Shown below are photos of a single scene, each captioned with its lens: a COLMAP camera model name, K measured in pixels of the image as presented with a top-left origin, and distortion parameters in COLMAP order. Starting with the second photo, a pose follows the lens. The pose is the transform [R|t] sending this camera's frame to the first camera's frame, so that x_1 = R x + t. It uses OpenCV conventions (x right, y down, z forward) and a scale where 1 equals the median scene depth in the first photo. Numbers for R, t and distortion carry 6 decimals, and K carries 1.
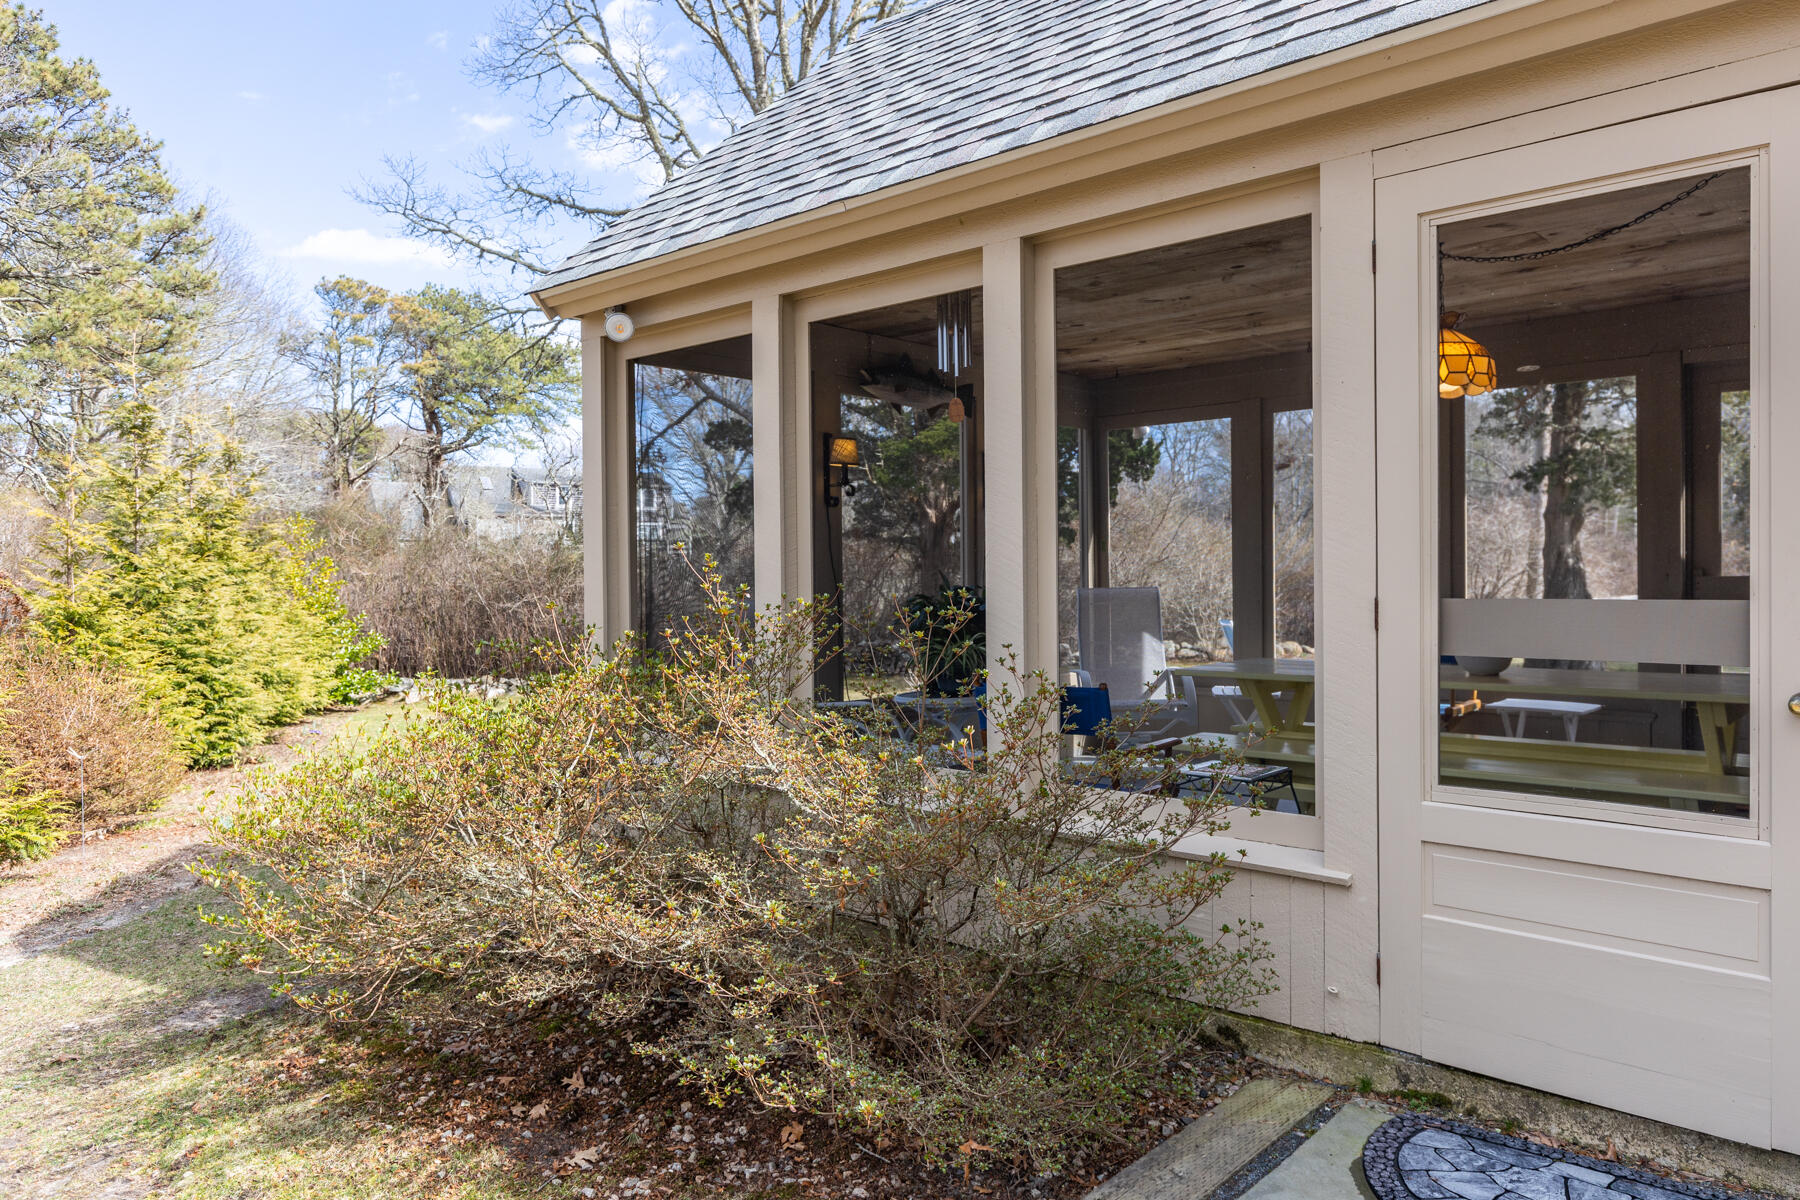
lens RADIAL K [[1227.9, 0, 937.6], [0, 1227.9, 586.8], [0, 0, 1]] dist [0.000029, 0.002181]
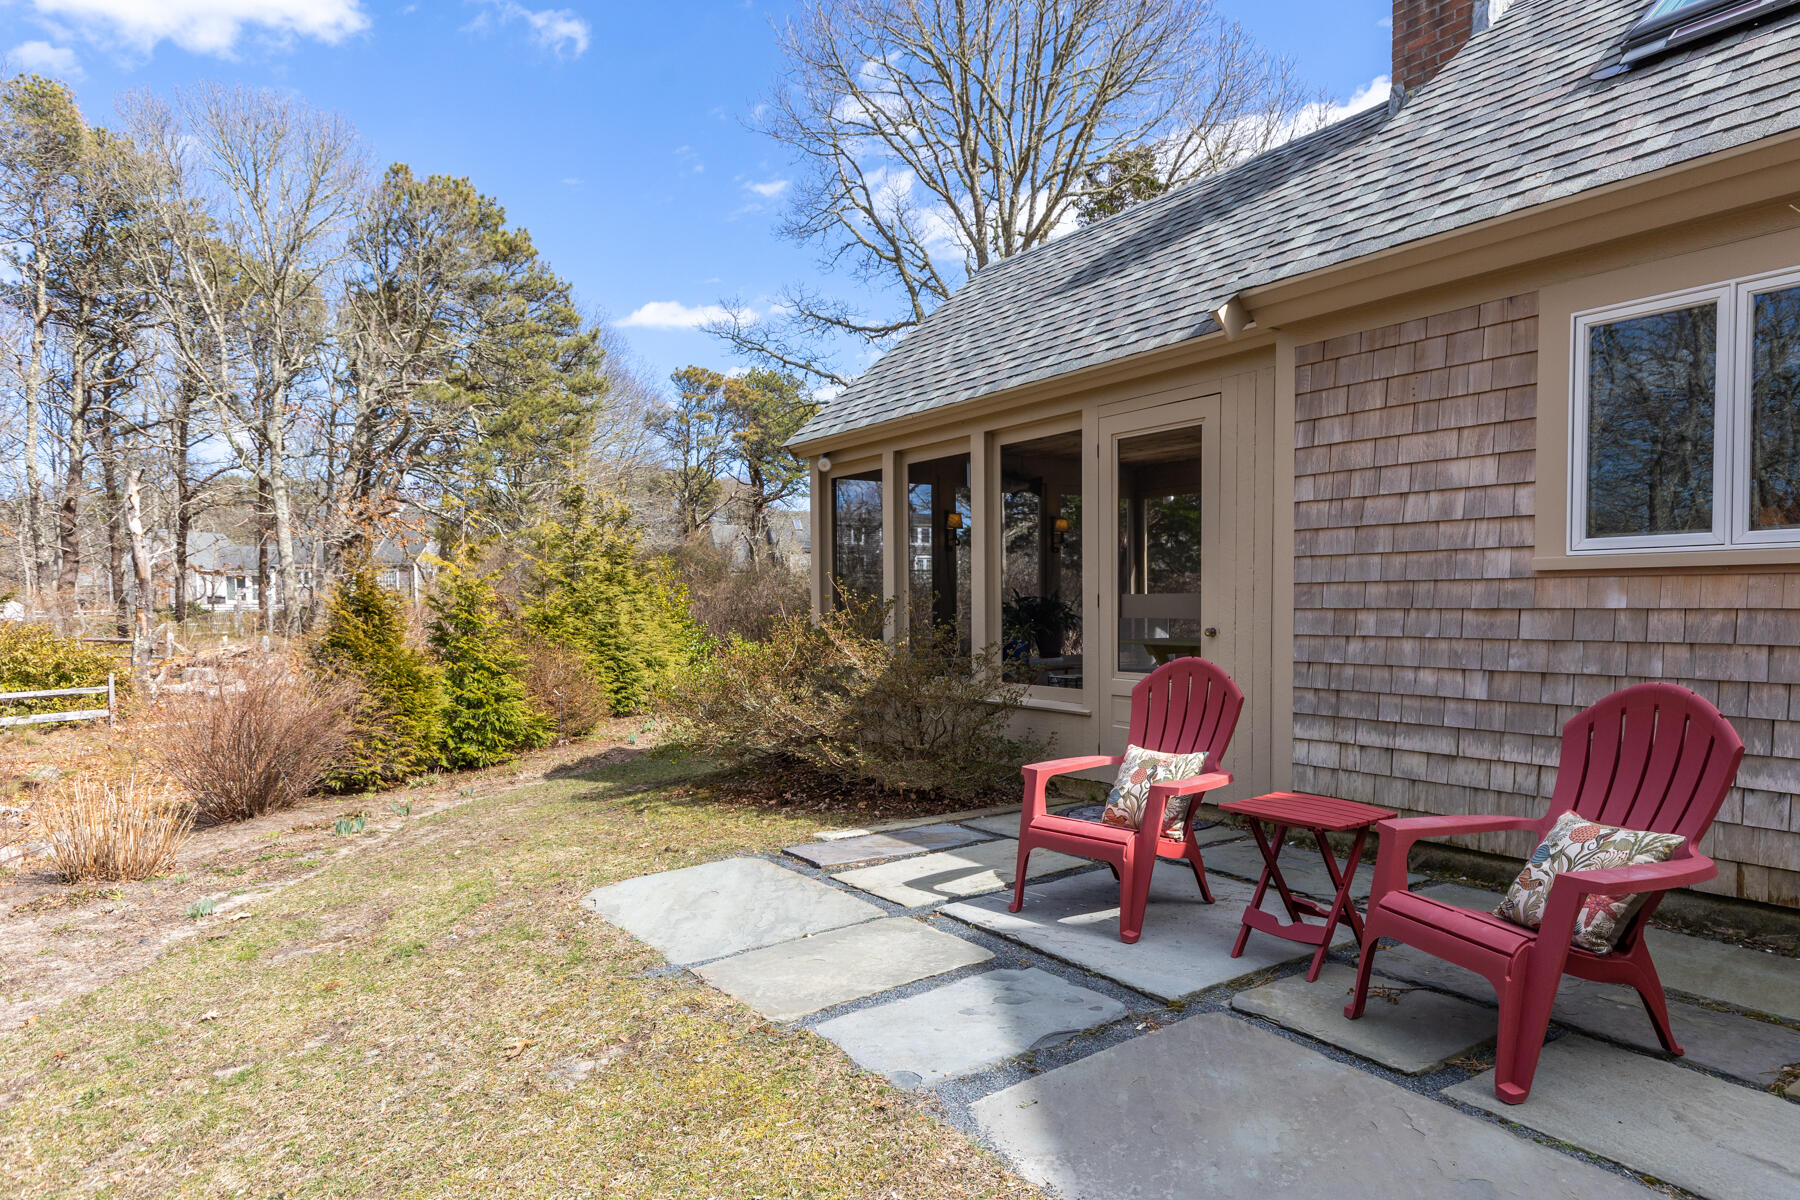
lens RADIAL K [[1098.9, 0, 932.6], [0, 1098.9, 644.3], [0, 0, 1]] dist [0.000980, -0.000227]
pose [[0.972699, 0.010749, -0.231821, 0.081992], [-0.003829, 0.999534, 0.030277, 0.006462], [0.232039, -0.028563, 0.972287, -0.175809]]
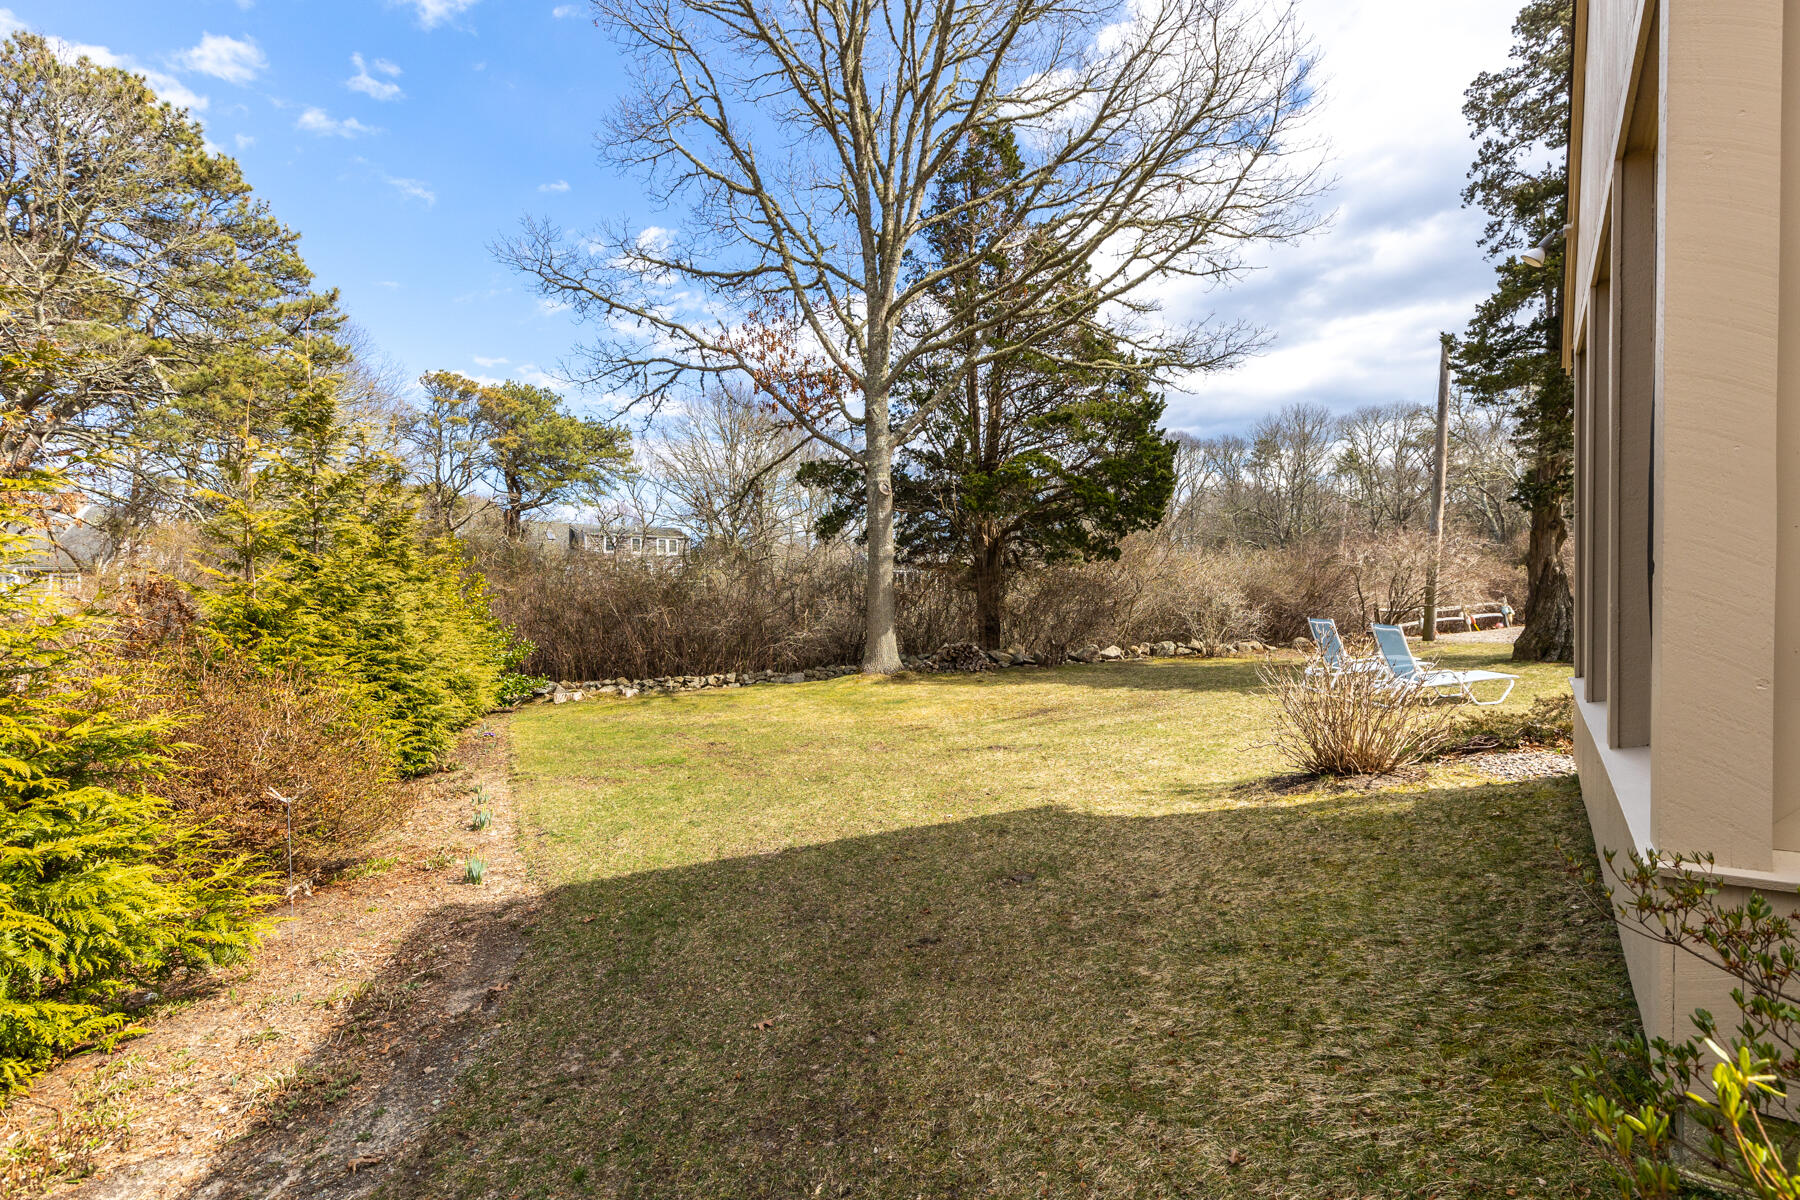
lens RADIAL K [[830.1, 0, 920.7], [0, 830.1, 625.1], [0, 0, 1]] dist [0.008926, -0.000801]
pose [[0.996273, -0.009541, 0.085730, -0.152440], [0.008189, 0.999837, 0.016106, 0.012710], [-0.085870, -0.015344, 0.996188, 0.199667]]
